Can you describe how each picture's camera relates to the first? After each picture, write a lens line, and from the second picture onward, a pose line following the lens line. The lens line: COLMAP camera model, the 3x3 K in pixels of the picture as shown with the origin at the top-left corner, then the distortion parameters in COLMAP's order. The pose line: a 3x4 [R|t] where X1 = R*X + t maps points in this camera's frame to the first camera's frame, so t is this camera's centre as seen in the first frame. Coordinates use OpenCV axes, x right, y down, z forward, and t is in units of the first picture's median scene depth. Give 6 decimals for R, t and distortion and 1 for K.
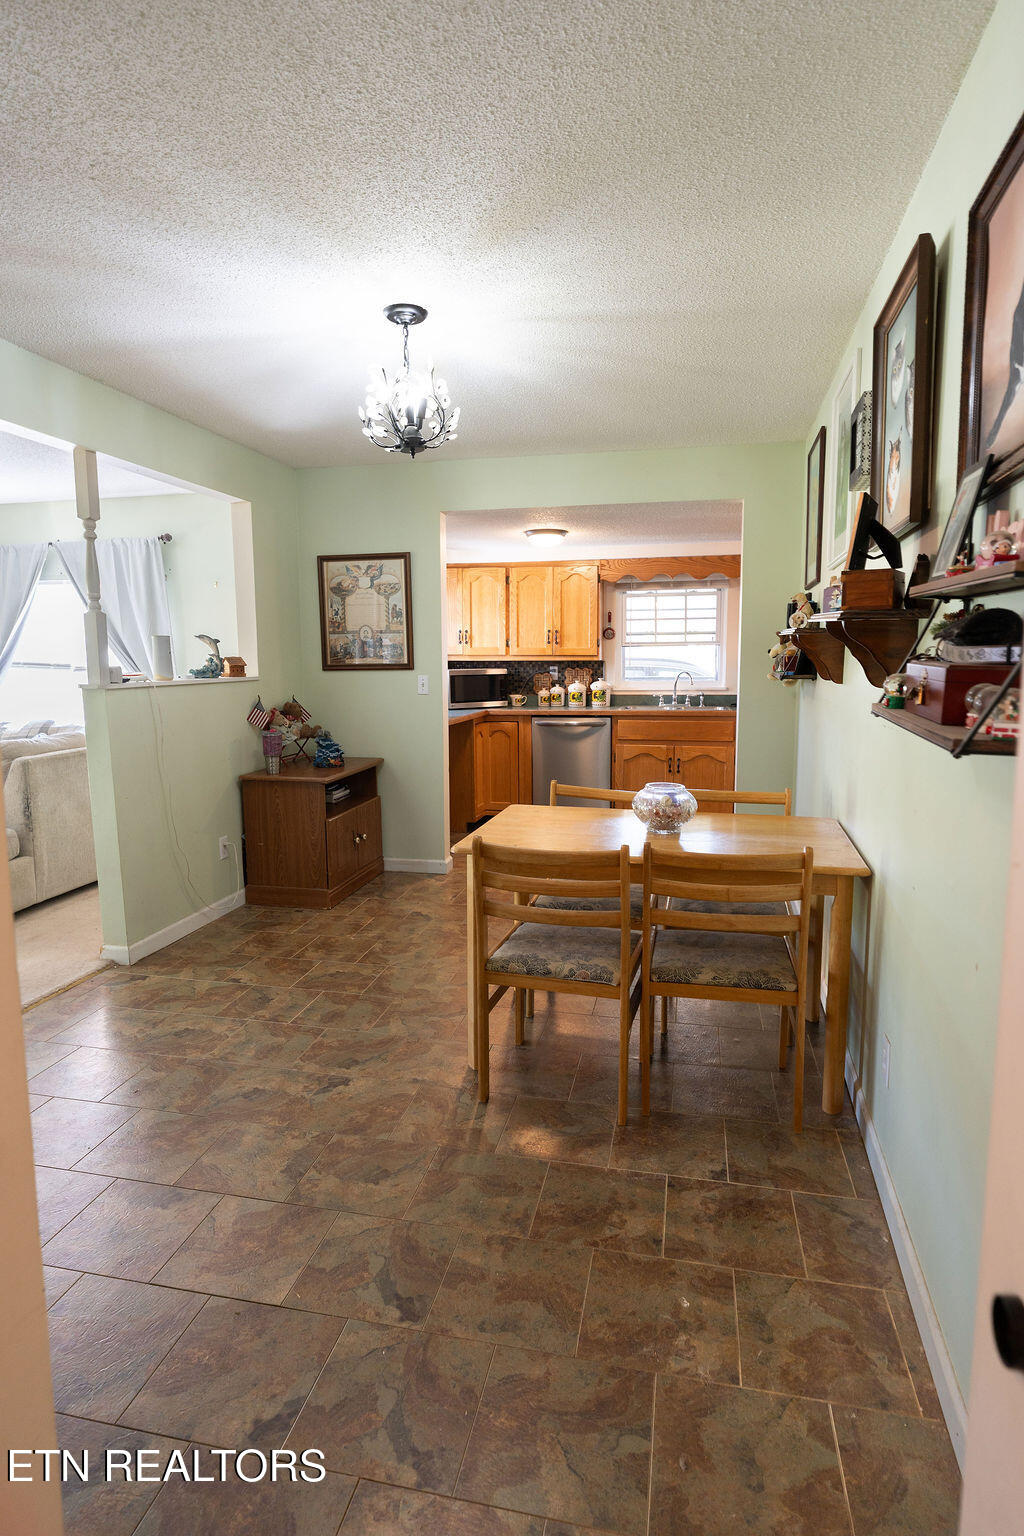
lens RADIAL K [[831.0, 0, 512.0], [0, 831.0, 768.0], [0, 0, 1]] dist [-0.004762, 0.000925]
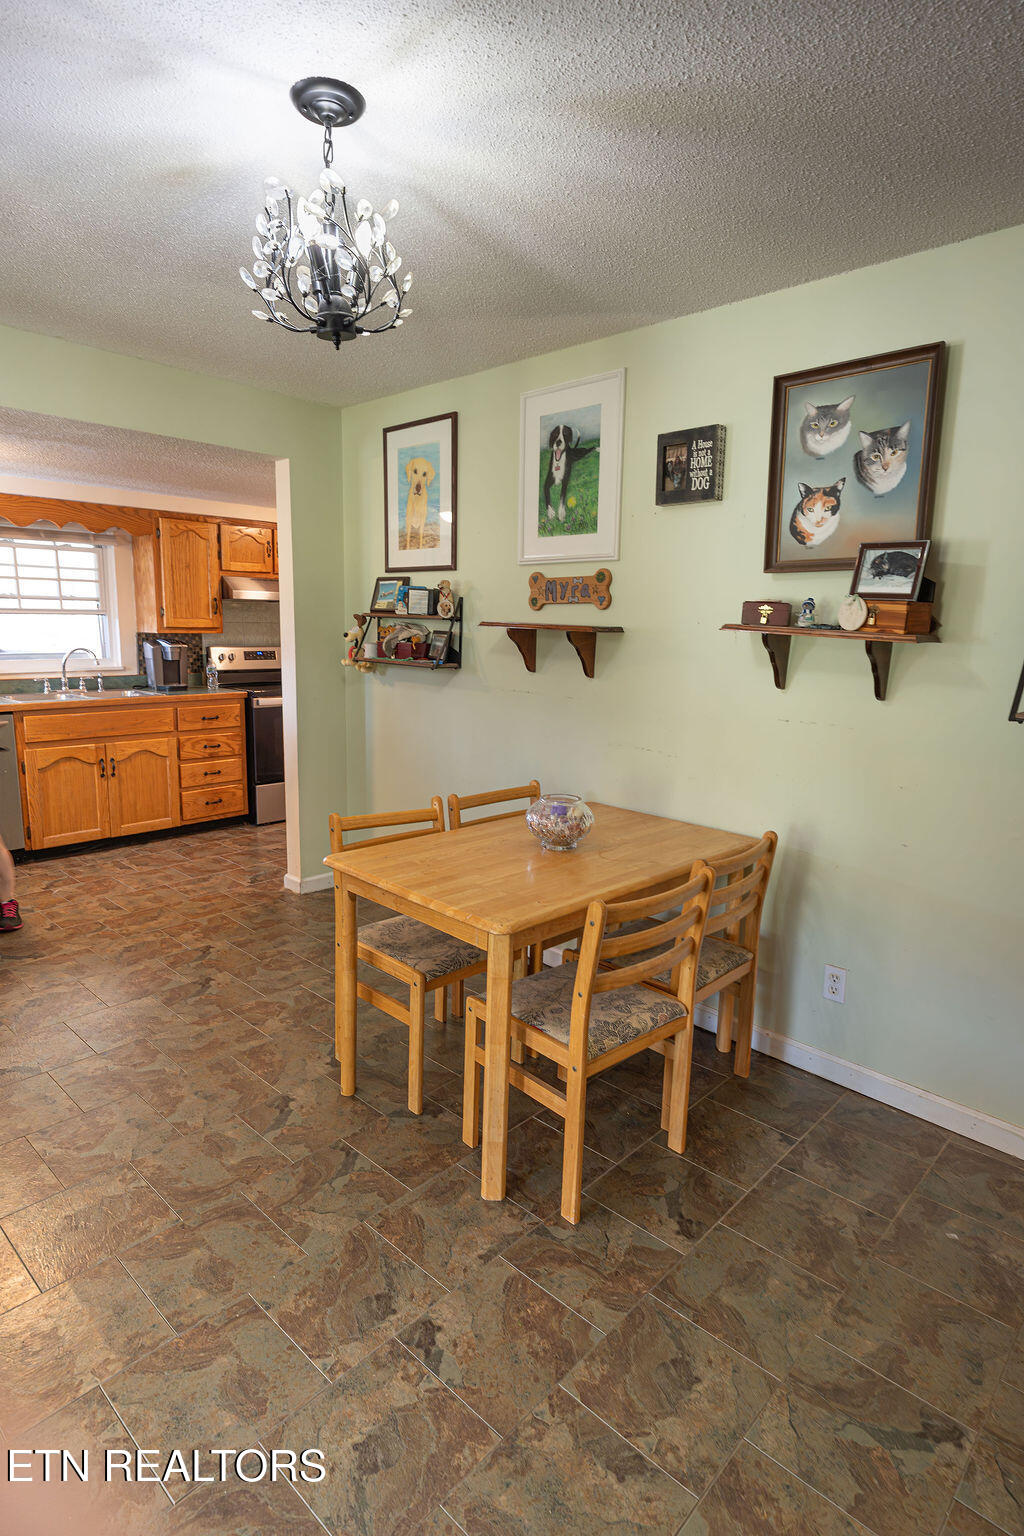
lens RADIAL K [[831.0, 0, 512.0], [0, 831.0, 768.0], [0, 0, 1]] dist [-0.004762, 0.000925]
pose [[0.513862, -0.132547, 0.847572, -0.260906], [0.088361, 0.990915, 0.101392, -0.045993], [-0.853310, 0.022791, 0.520905, 0.235658]]
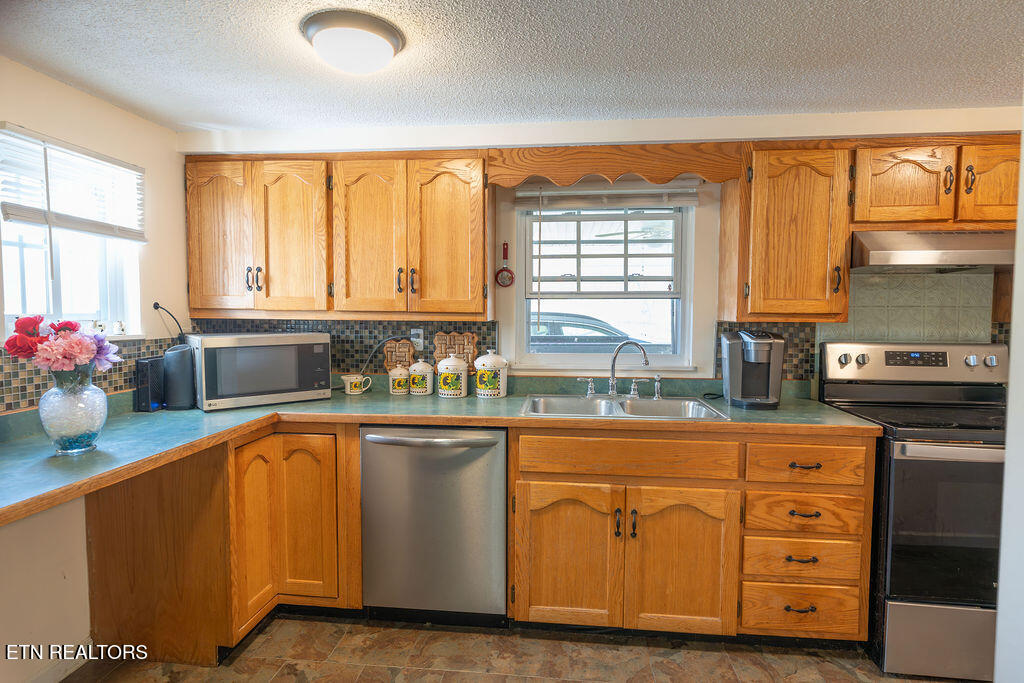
lens RADIAL K [[554.0, 0, 505.8], [0, 554.0, 338.5], [0, 0, 1]] dist [-0.004762, 0.000925]
pose [[0.995104, 0.005204, 0.098695, 0.078515], [0.002461, 0.996998, -0.077389, -0.086207], [-0.098802, 0.077253, 0.992104, 0.605230]]
